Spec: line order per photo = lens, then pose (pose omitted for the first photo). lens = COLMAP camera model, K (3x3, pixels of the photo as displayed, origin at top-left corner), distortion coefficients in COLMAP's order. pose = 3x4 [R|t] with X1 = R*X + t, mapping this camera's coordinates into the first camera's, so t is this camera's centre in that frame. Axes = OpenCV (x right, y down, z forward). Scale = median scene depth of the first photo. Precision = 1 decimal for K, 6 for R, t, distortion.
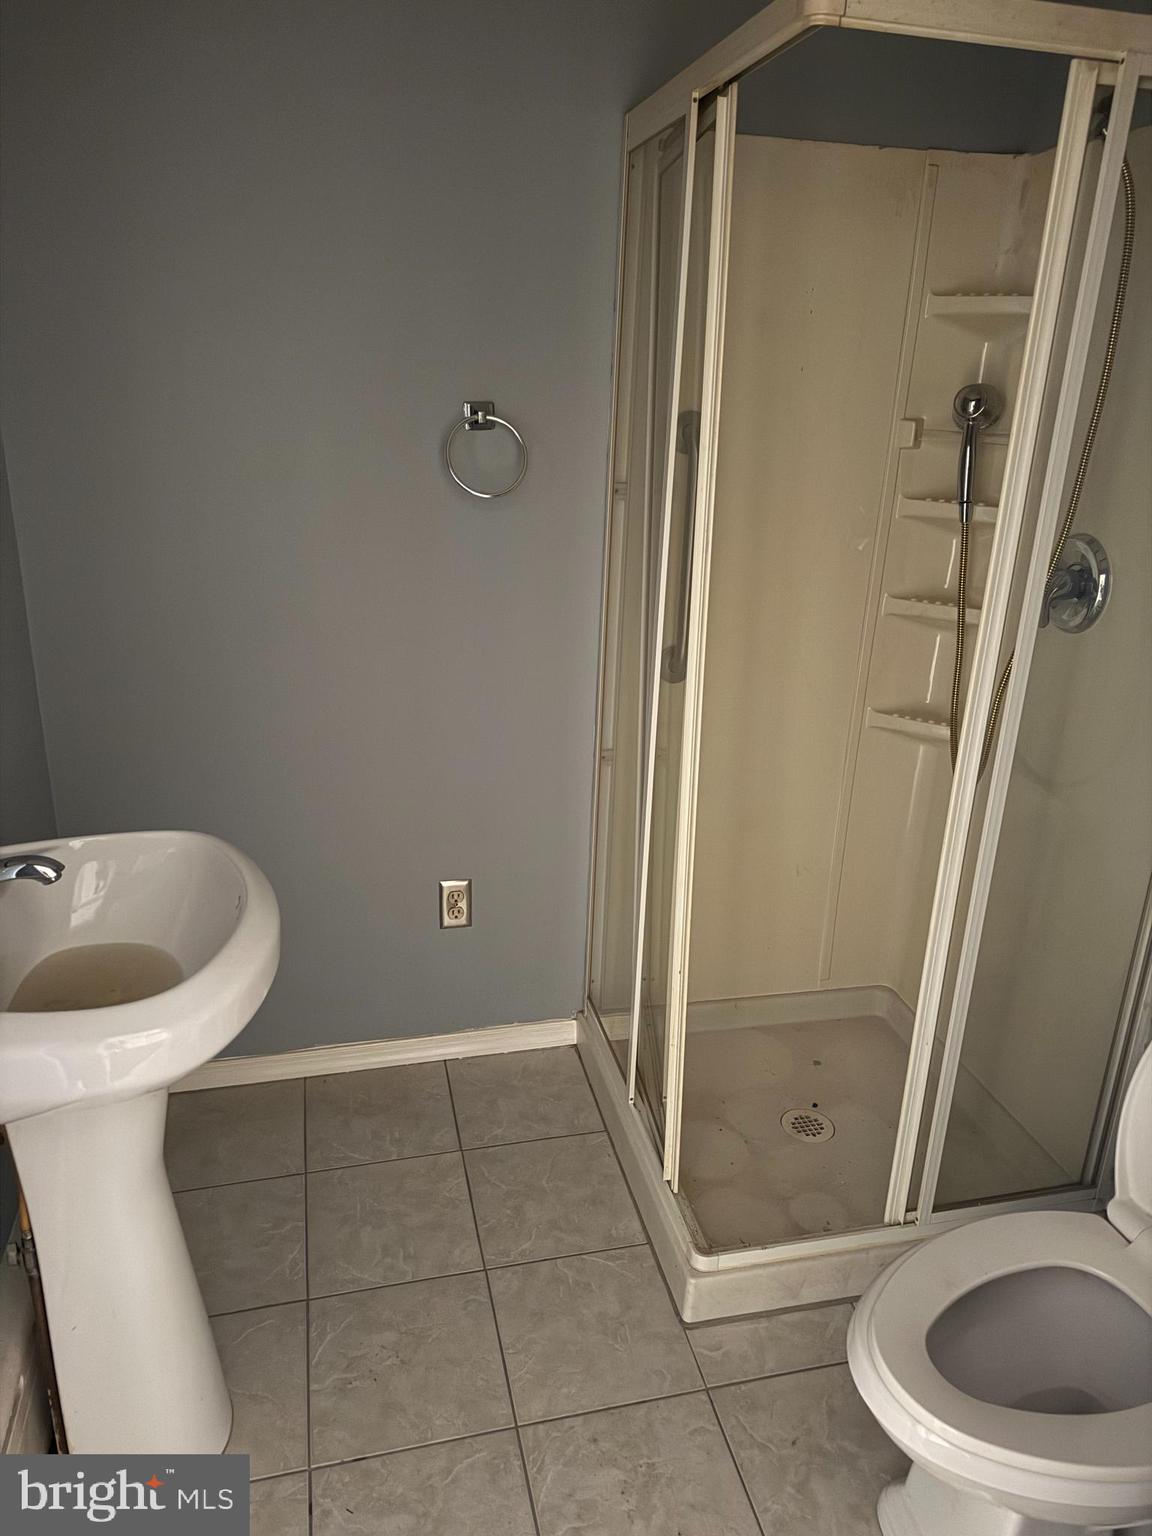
lens RADIAL K [[1094.5, 0, 576.0], [0, 1094.5, 768.0], [0, 0, 1]] dist [0.057973, -0.068104]
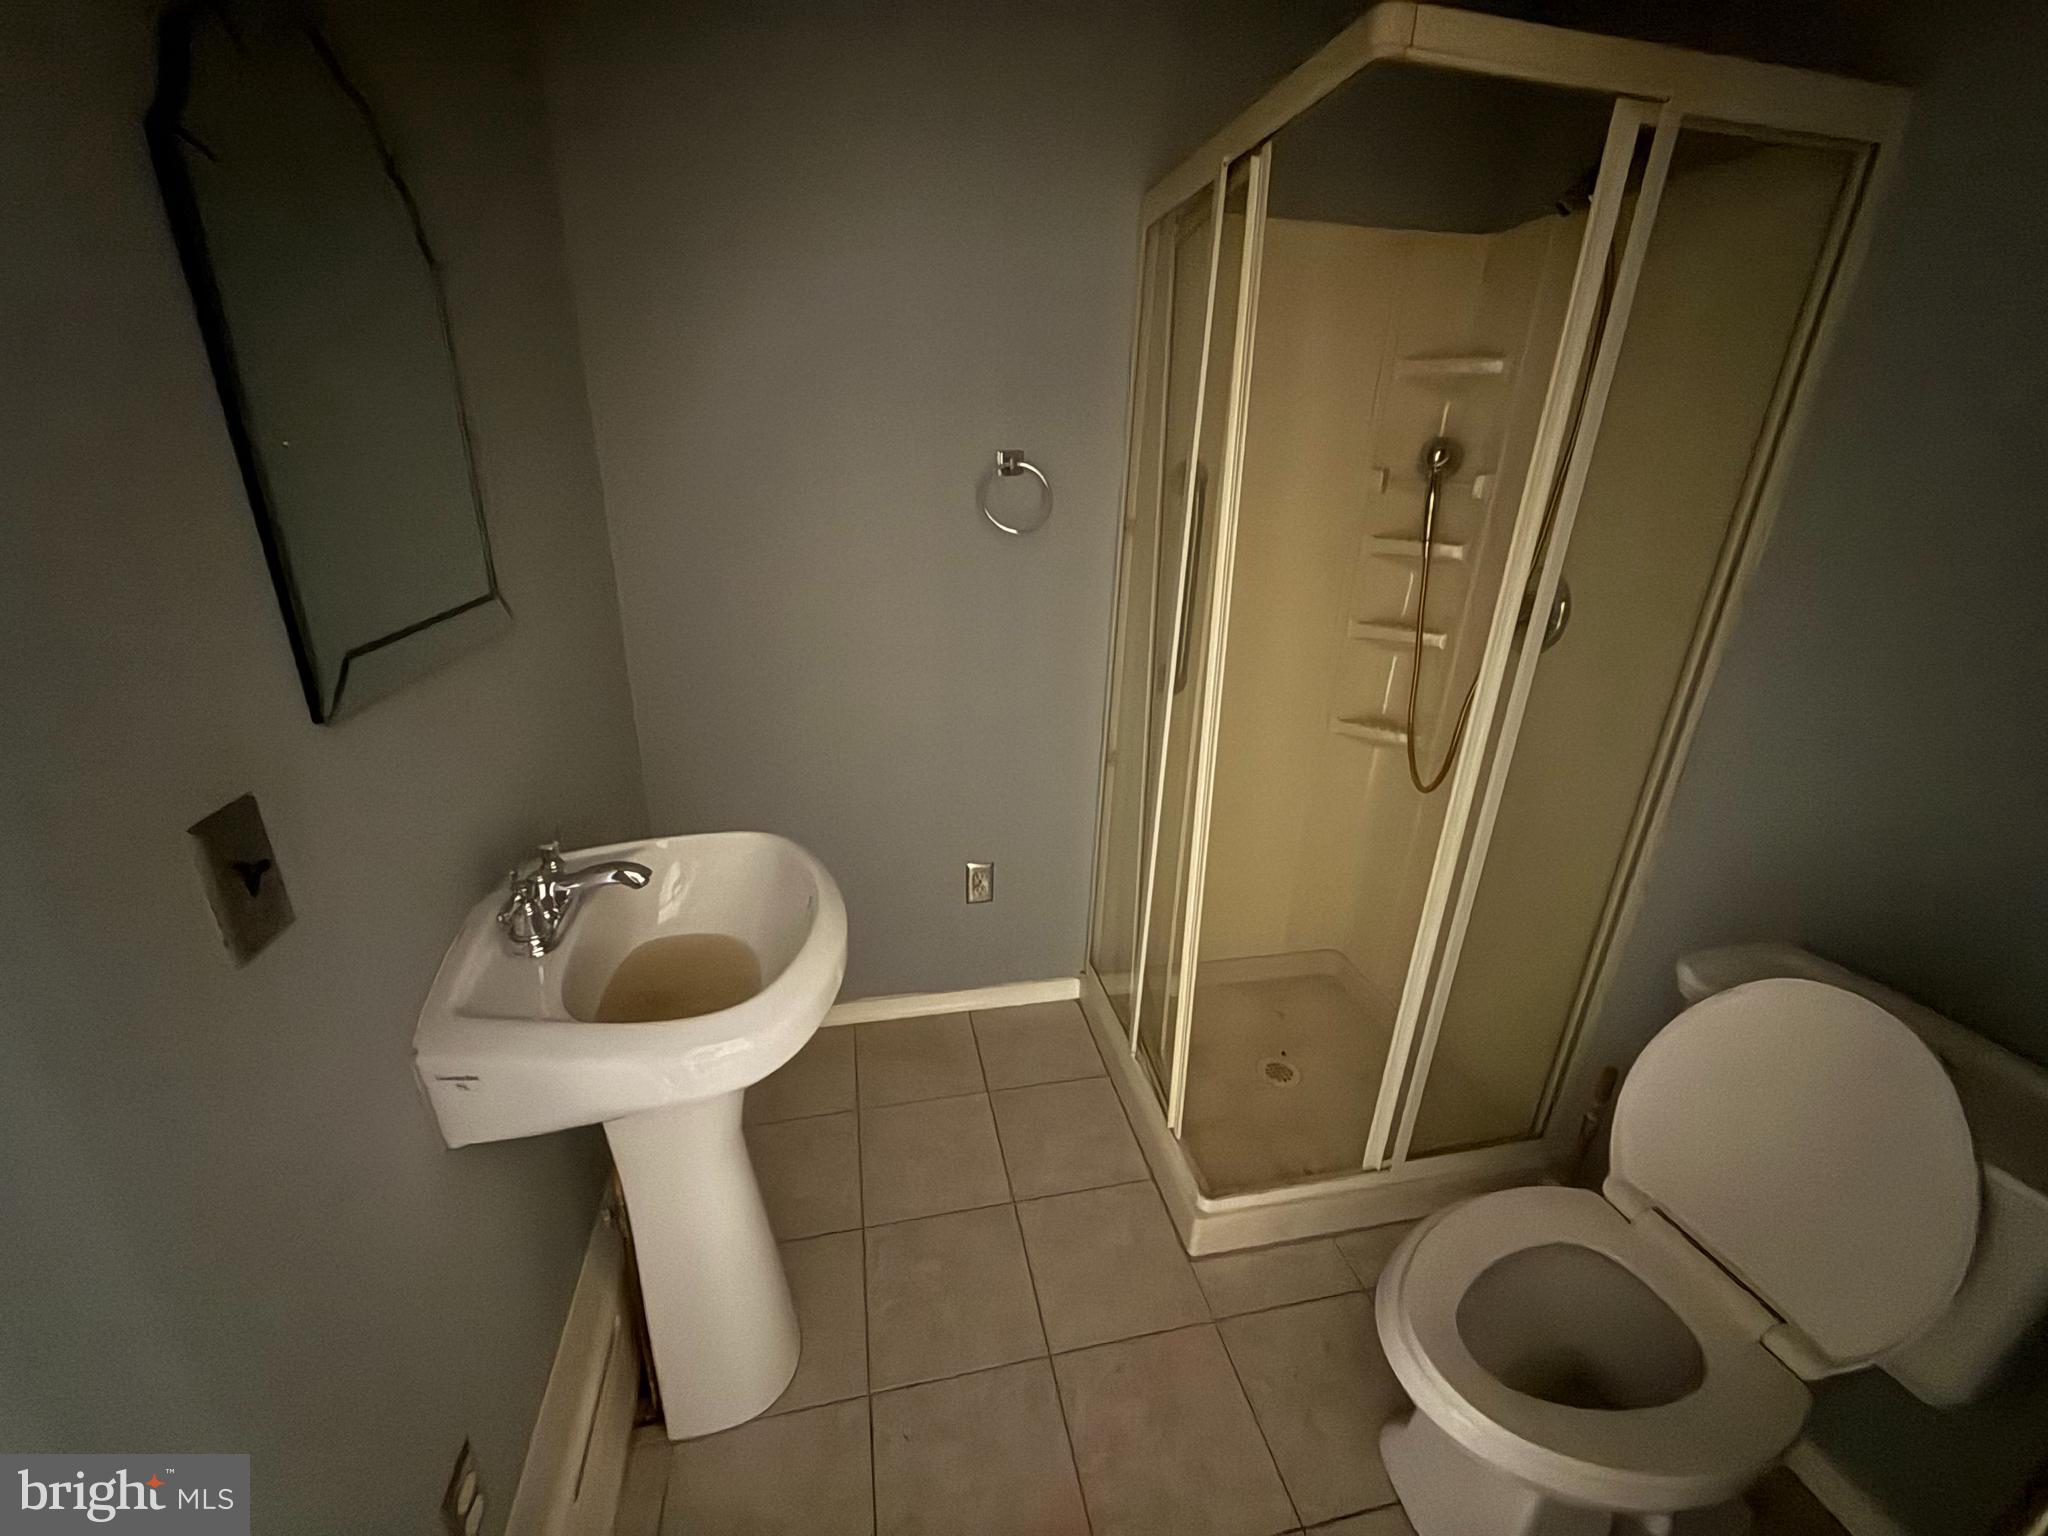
lens RADIAL K [[819.8, 0, 1019.5], [0, 819.8, 764.5], [0, 0, 1]] dist [0.000582, -0.000148]
pose [[0.999811, 0.003557, -0.019102, -0.062641], [-0.003265, 0.999877, 0.015340, -0.020690], [0.019154, -0.015275, 0.999700, 0.147832]]
